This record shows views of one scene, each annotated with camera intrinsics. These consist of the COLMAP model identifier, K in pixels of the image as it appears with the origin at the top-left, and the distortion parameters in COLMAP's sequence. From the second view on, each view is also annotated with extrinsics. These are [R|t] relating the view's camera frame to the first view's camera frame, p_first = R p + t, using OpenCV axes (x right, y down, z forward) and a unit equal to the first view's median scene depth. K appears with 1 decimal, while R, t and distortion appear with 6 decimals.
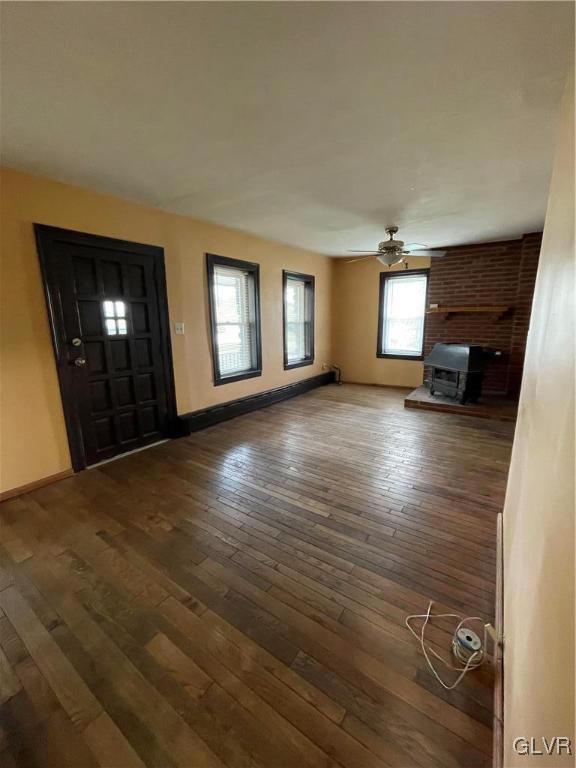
lens RADIAL K [[312.7, 0, 288.3], [0, 312.7, 377.1], [0, 0, 1]] dist [-0.003235, 0.000438]
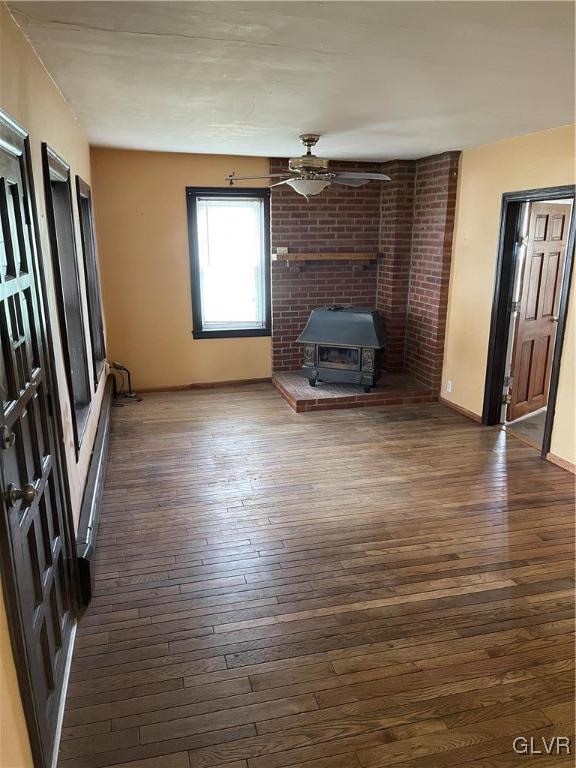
lens RADIAL K [[578.9, 0, 288.2], [0, 578.9, 391.0], [0, 0, 1]] dist [0.064132, 0.001042]
pose [[0.658740, -0.191929, 0.727479, -0.498645], [0.138057, 0.981333, 0.133891, -0.110757], [-0.739596, 0.012235, 0.672940, 0.204116]]
